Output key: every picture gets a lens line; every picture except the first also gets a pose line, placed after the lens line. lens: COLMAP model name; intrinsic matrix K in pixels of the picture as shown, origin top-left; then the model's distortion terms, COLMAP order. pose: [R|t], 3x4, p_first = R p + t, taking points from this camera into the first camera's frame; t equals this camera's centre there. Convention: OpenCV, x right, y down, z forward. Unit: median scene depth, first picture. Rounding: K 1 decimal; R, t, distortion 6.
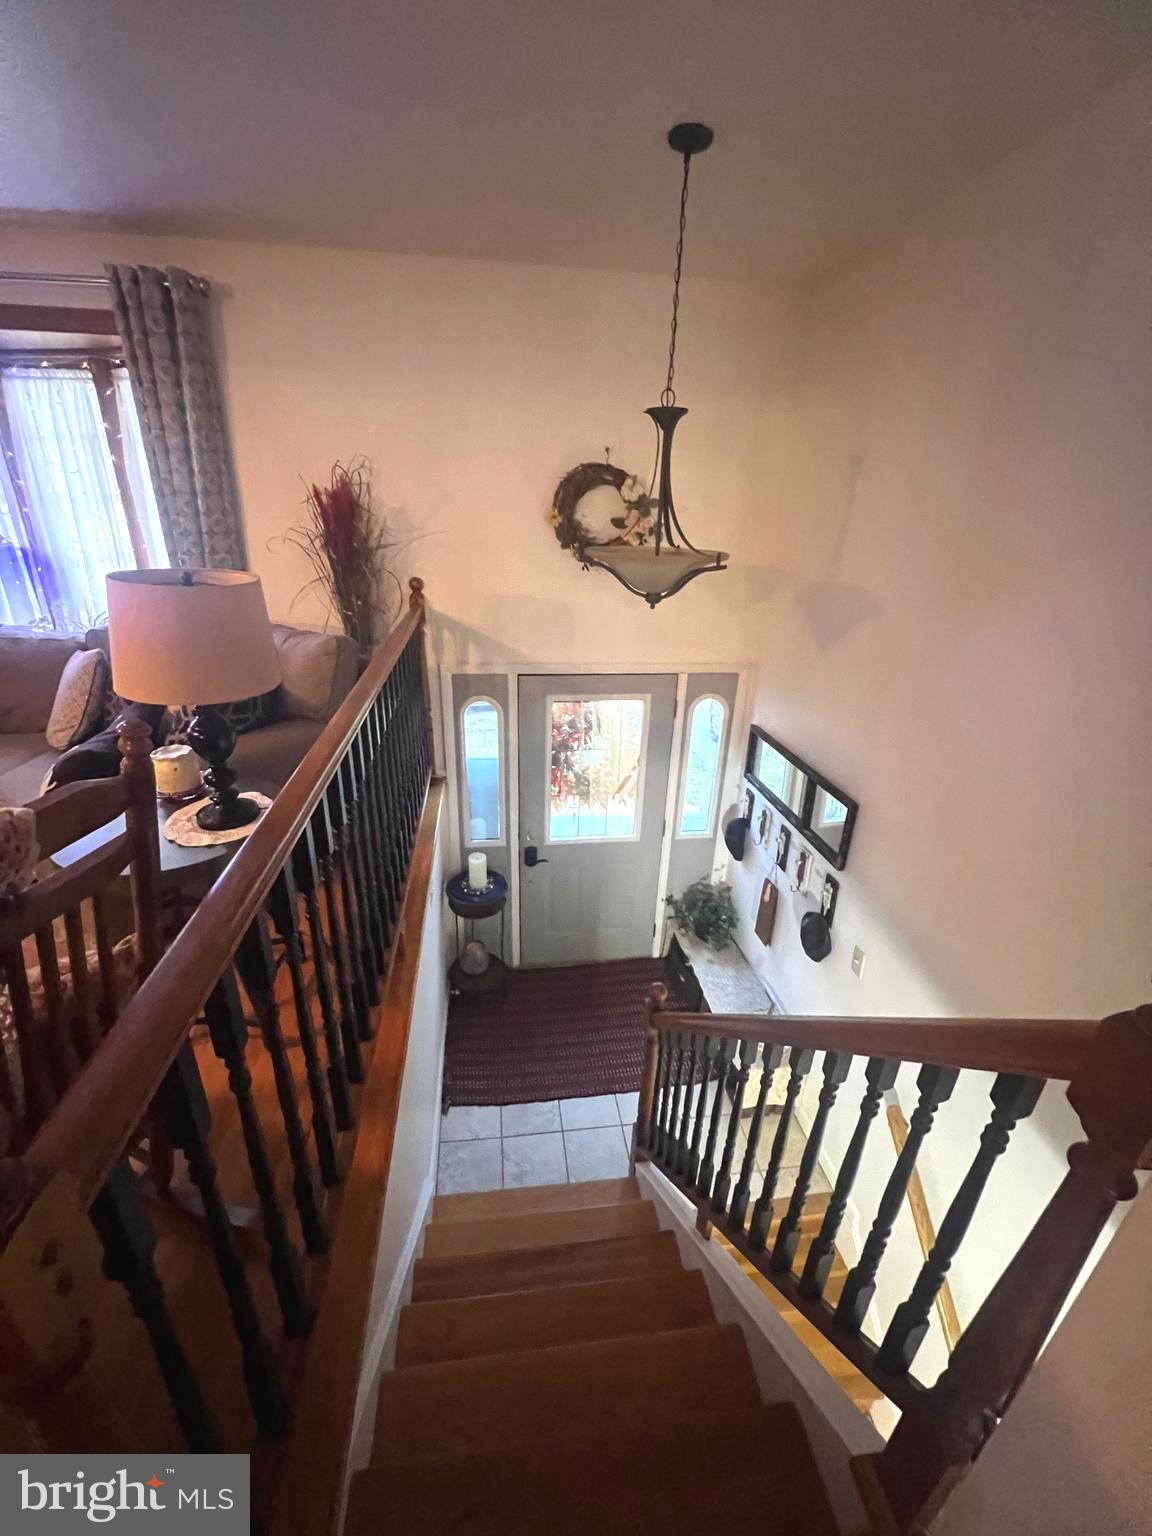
lens RADIAL K [[614.4, 0, 572.6], [0, 614.4, 766.8], [0, 0, 1]] dist [-0.001773, 0.000075]
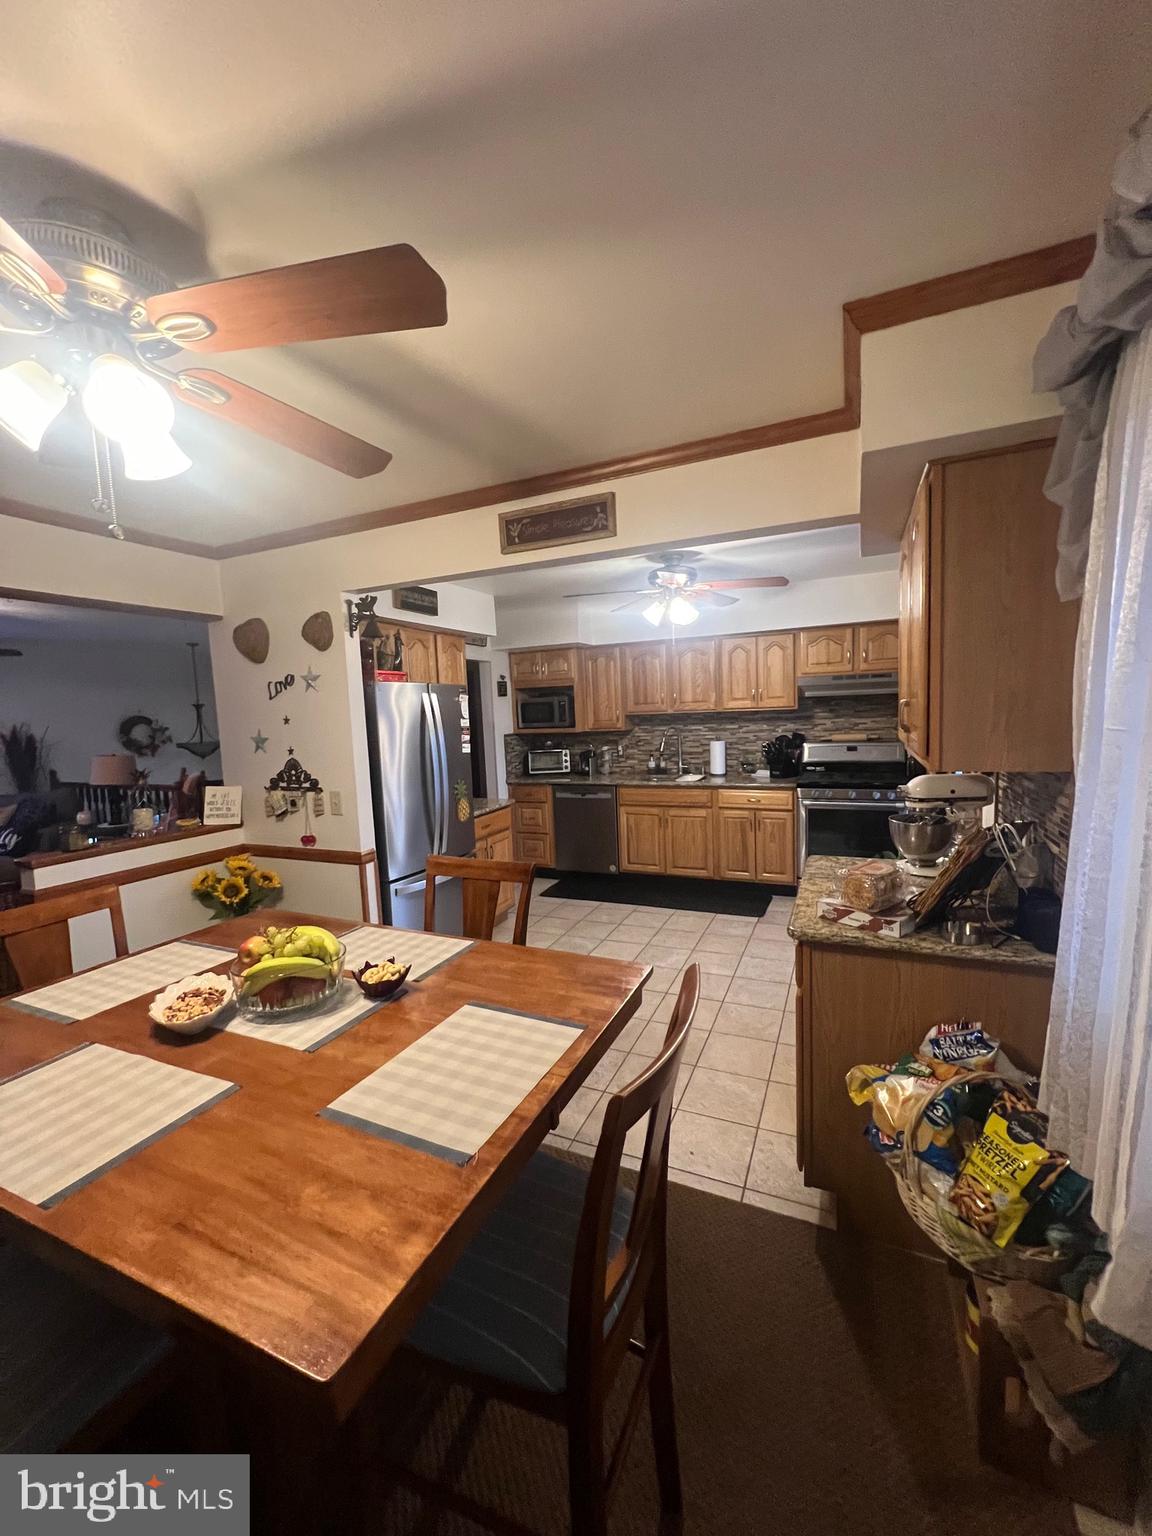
lens RADIAL K [[613.3, 0, 573.2], [0, 613.3, 767.4], [0, 0, 1]] dist [-0.001782, -0.000288]
pose [[0.525439, -0.131483, 0.840611, -1.107885], [0.380179, 0.920153, -0.093714, 0.579382], [-0.761168, 0.368824, 0.533471, -1.530561]]
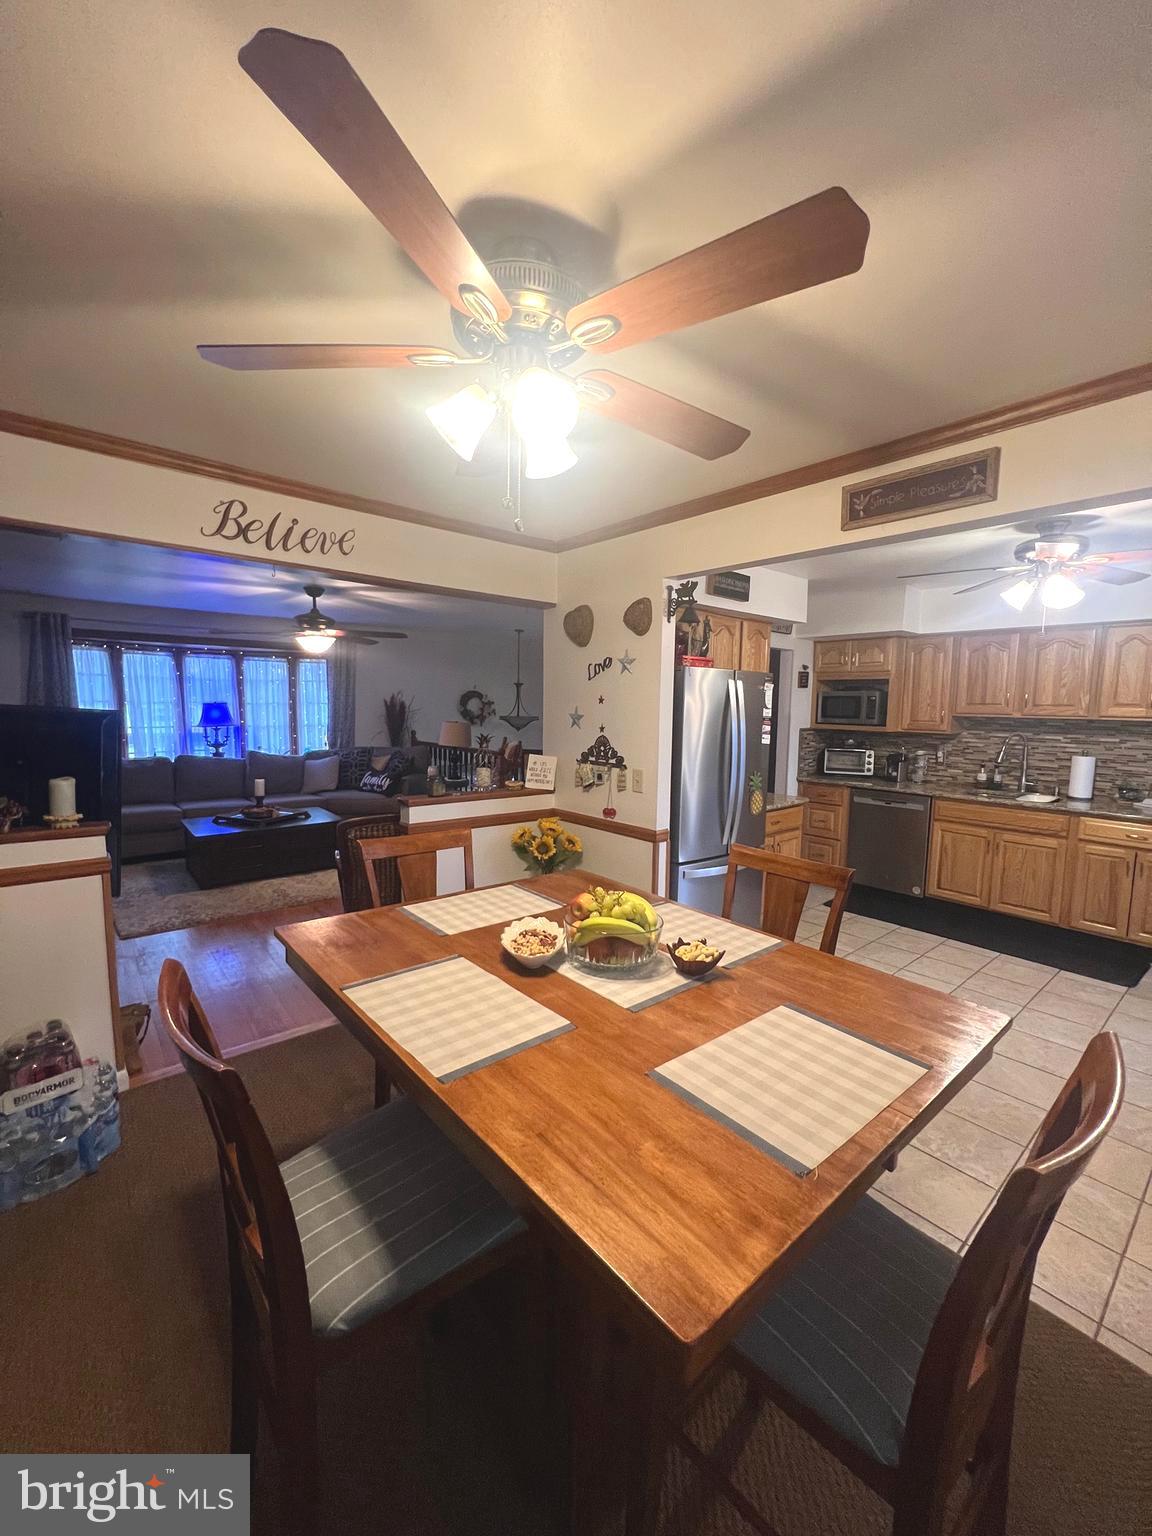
lens RADIAL K [[614.4, 0, 572.6], [0, 614.4, 766.8], [0, 0, 1]] dist [-0.001773, 0.000075]
pose [[0.840774, -0.072743, 0.536477, -1.134491], [0.217789, 0.952660, -0.212147, 0.567984], [-0.495649, 0.295206, 0.816814, -1.492874]]
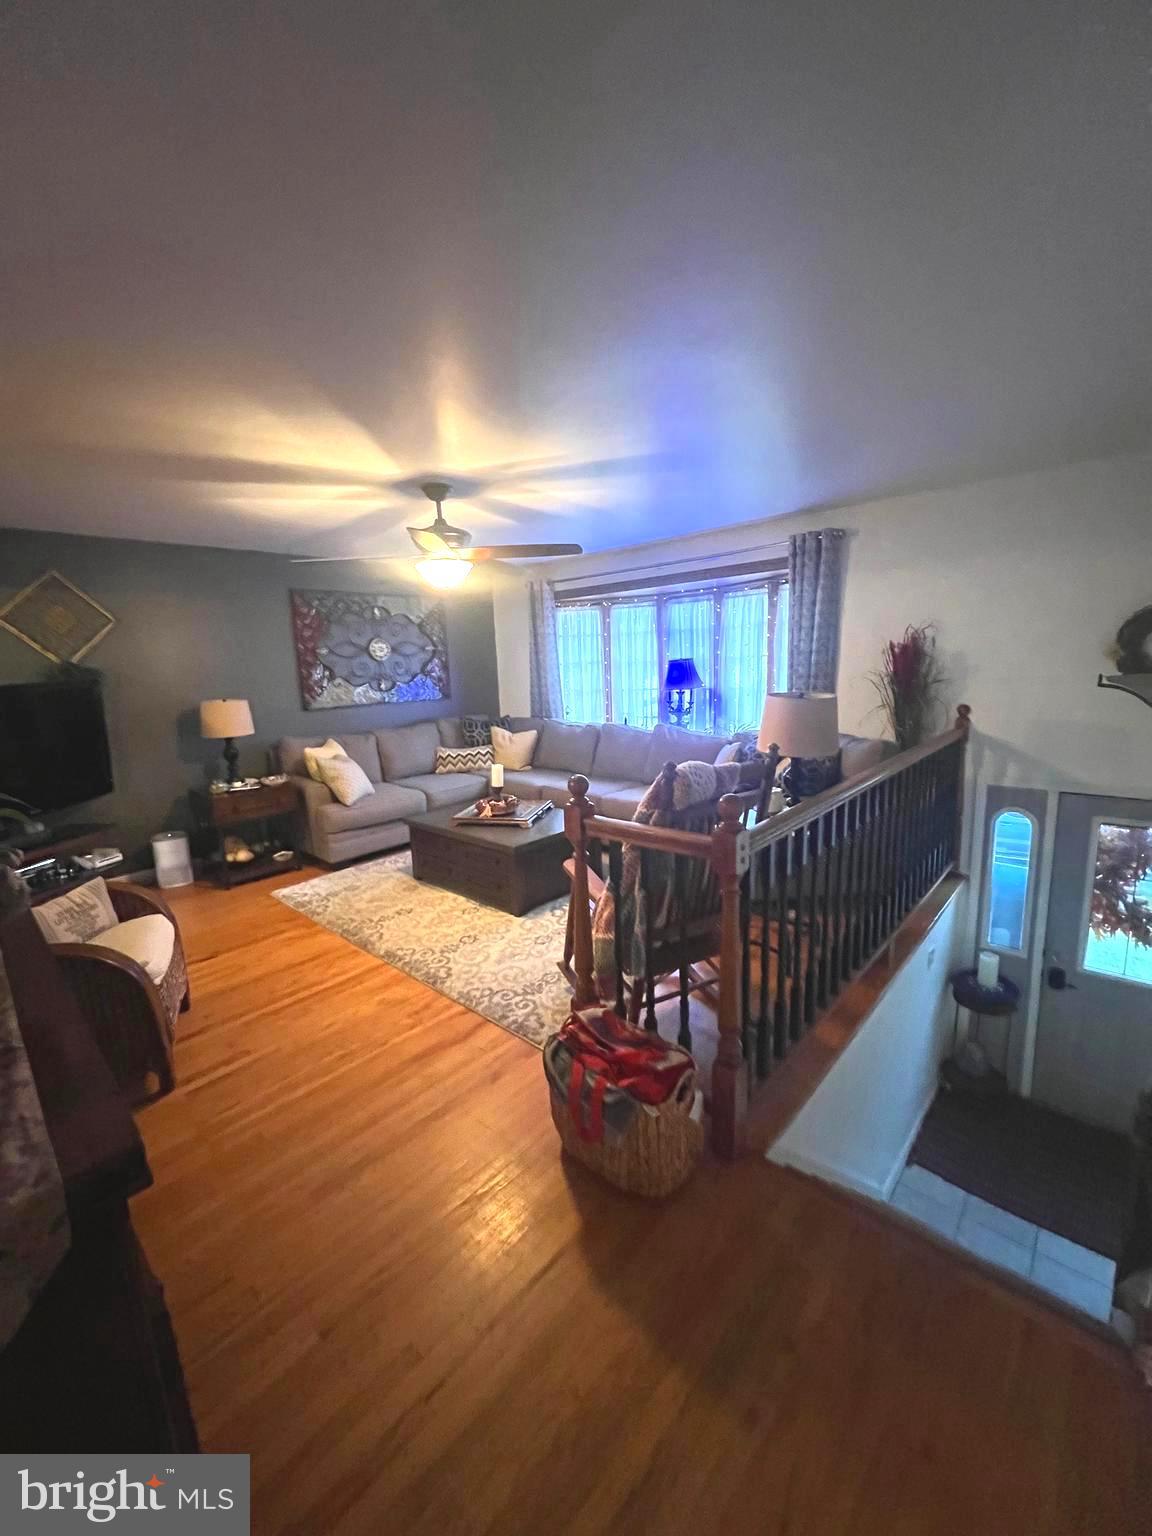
lens RADIAL K [[614.4, 0, 572.6], [0, 614.4, 766.8], [0, 0, 1]] dist [-0.001773, 0.000075]
pose [[0.640514, 0.078275, -0.763947, 0.198000], [-0.242958, 0.964349, -0.104894, 0.137060], [0.728500, 0.252793, 0.636697, -0.338473]]
